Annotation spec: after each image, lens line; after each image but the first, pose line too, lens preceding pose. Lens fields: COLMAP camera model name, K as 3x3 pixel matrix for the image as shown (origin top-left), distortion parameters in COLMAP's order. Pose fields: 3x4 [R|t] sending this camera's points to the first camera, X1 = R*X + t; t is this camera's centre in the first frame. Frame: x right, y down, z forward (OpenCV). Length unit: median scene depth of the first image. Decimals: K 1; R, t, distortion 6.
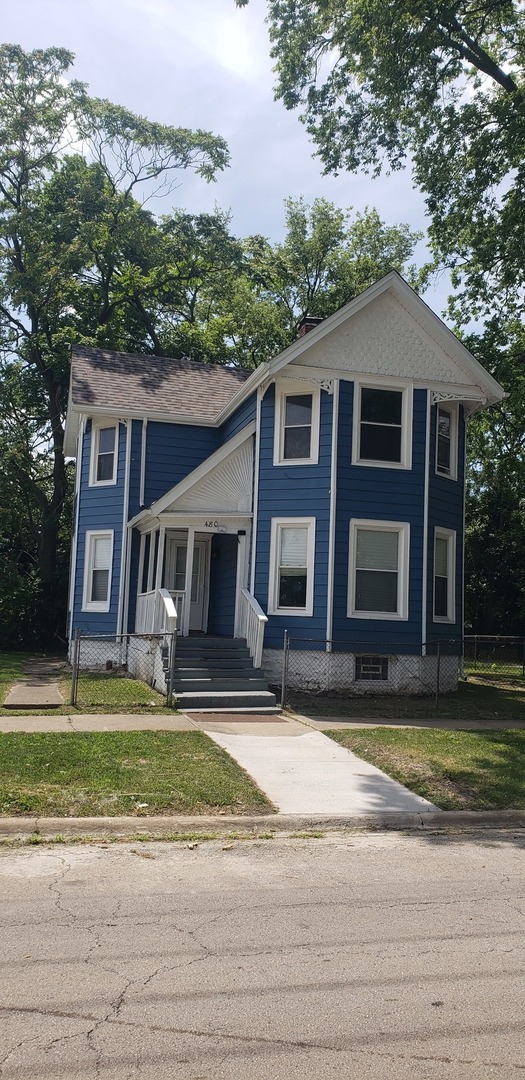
lens RADIAL K [[766.5, 0, 264.0], [0, 766.5, 544.3], [0, 0, 1]] dist [0.006184, 0.008758]
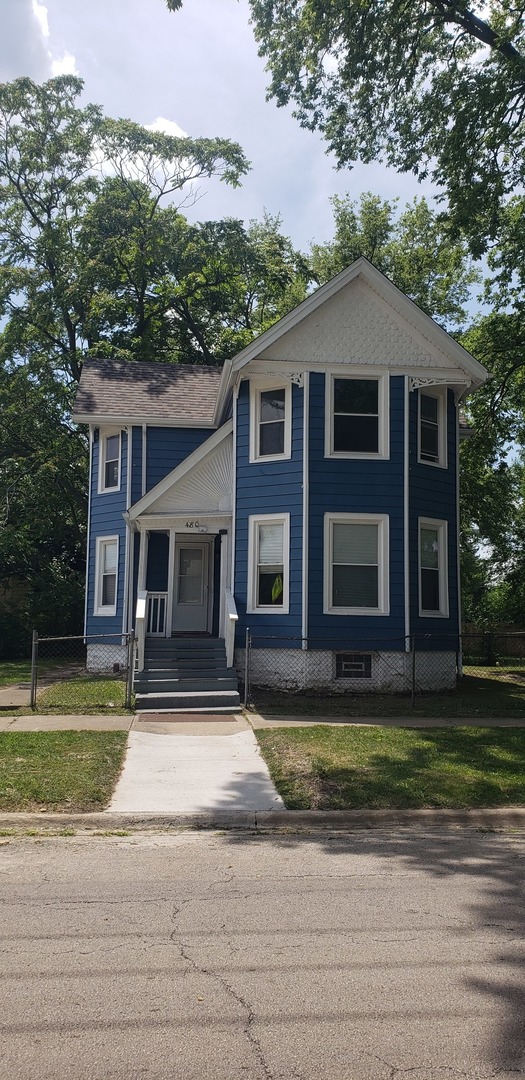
lens RADIAL K [[766.5, 0, 262.5], [0, 766.5, 536.3], [0, 0, 1]] dist [0.006184, 0.008758]
pose [[0.989906, -0.041812, -0.135419, 0.149412], [0.039749, 0.999049, -0.017908, 0.009849], [0.136039, 0.012344, 0.990627, 0.019530]]
